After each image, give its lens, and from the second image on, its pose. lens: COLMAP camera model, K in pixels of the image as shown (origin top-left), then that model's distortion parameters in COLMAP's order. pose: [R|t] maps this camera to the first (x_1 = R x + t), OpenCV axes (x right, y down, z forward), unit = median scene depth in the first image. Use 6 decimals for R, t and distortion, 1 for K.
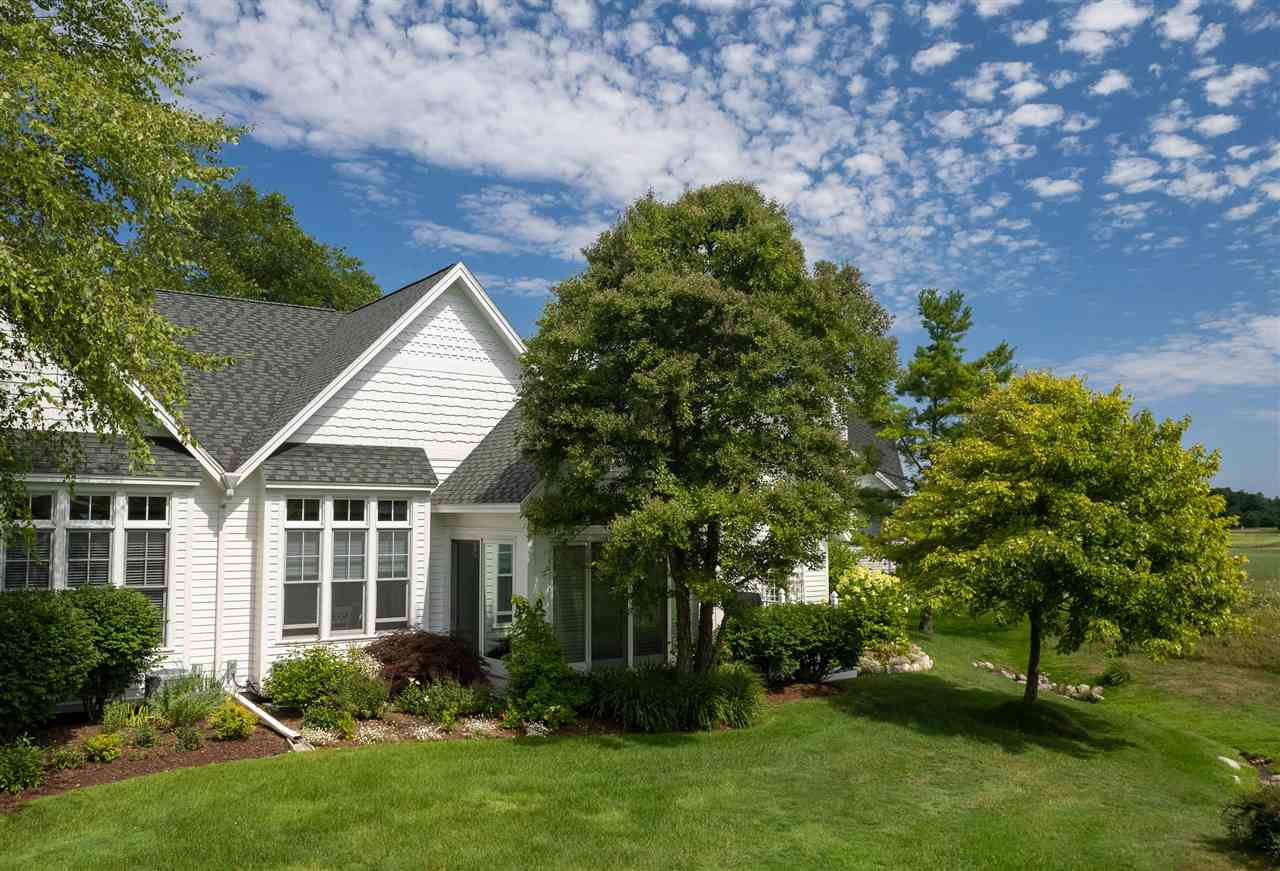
lens RADIAL K [[971.8, 0, 561.6], [0, 971.8, 435.1], [0, 0, 1]] dist [-0.043387, 0.001043]
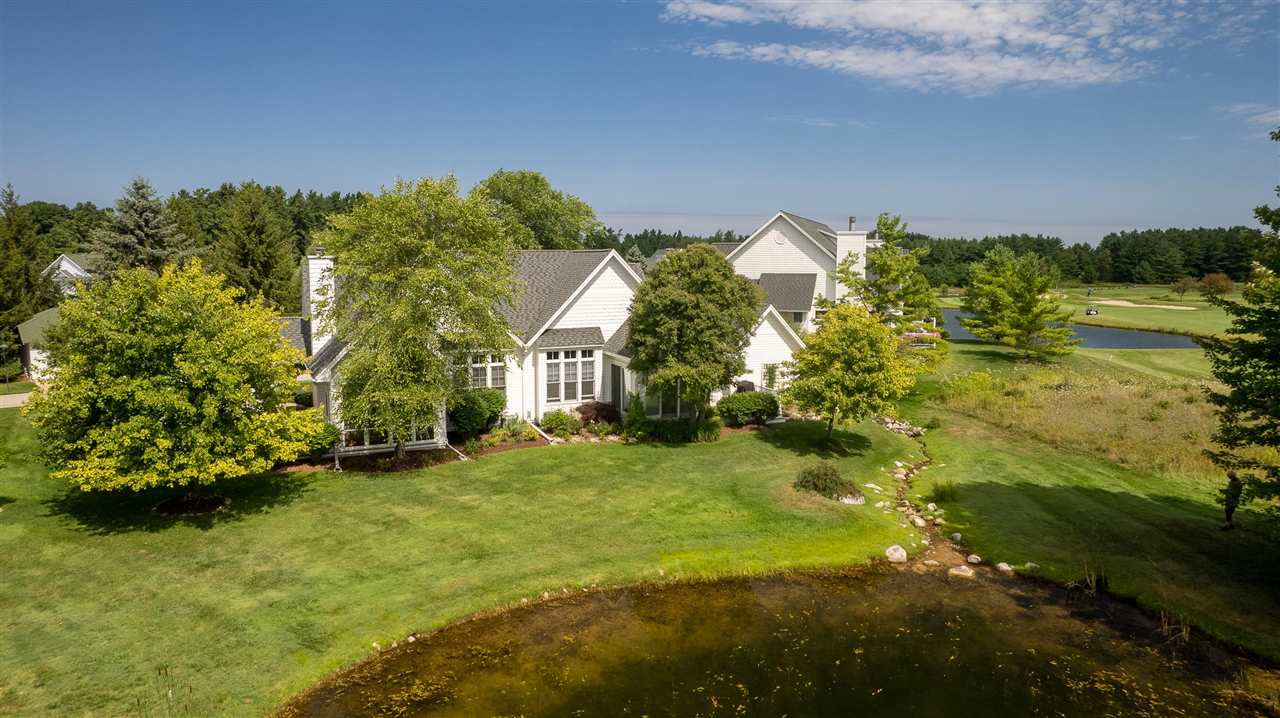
lens RADIAL K [[821.9, 0, 640.0], [0, 821.9, 359.0], [0, 0, 1]] dist [-0.006321, -0.000207]
pose [[0.985044, 0.022988, -0.170762, 0.369617], [0.014694, 0.976242, 0.216183, -0.417085], [0.171674, -0.215459, 0.961304, -1.175910]]
